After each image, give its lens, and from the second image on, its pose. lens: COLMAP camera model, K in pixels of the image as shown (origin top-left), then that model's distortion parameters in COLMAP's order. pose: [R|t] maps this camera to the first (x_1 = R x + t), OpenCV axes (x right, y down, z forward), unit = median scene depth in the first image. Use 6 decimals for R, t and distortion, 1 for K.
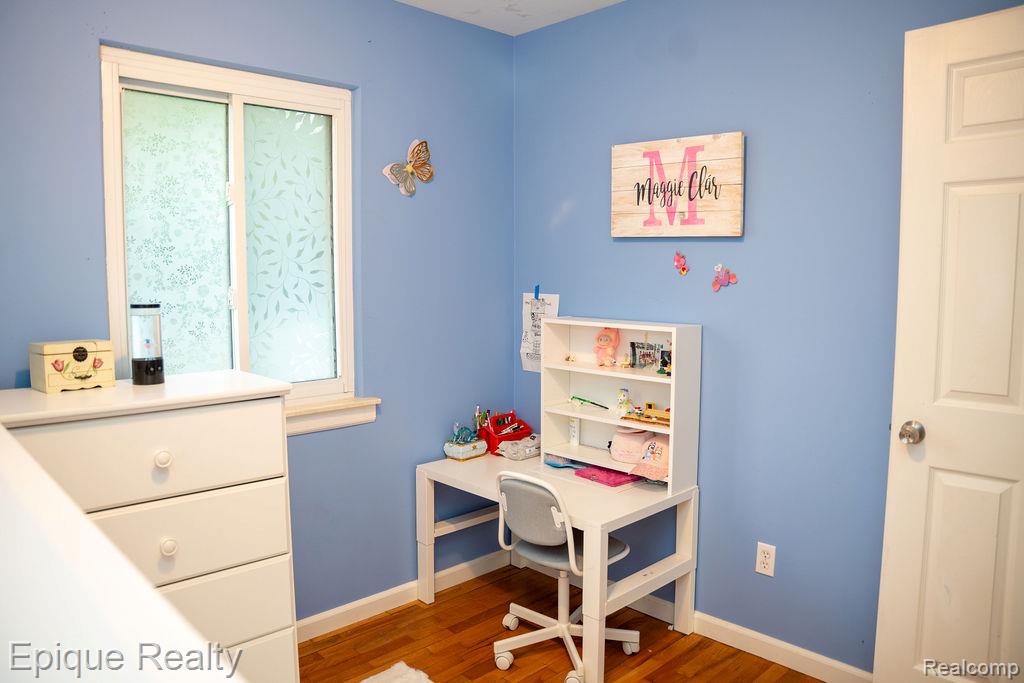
lens RADIAL K [[727.7, 0, 506.9], [0, 727.7, 348.4], [0, 0, 1]] dist [-0.180877, 0.128780]
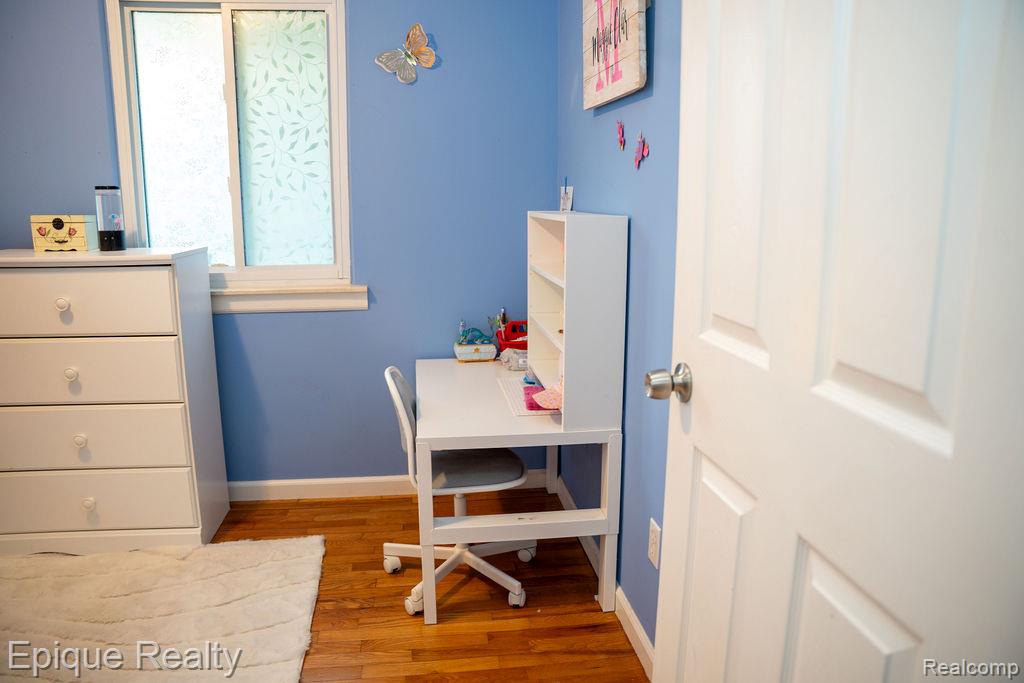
lens RADIAL K [[708.3, 0, 510.2], [0, 708.3, 349.0], [0, 0, 1]] dist [-0.170782, 0.122135]
pose [[0.803917, 0.124302, -0.581607, 0.627574], [-0.065412, 0.990462, 0.121269, 0.024553], [0.591133, -0.059446, 0.804380, 0.341647]]
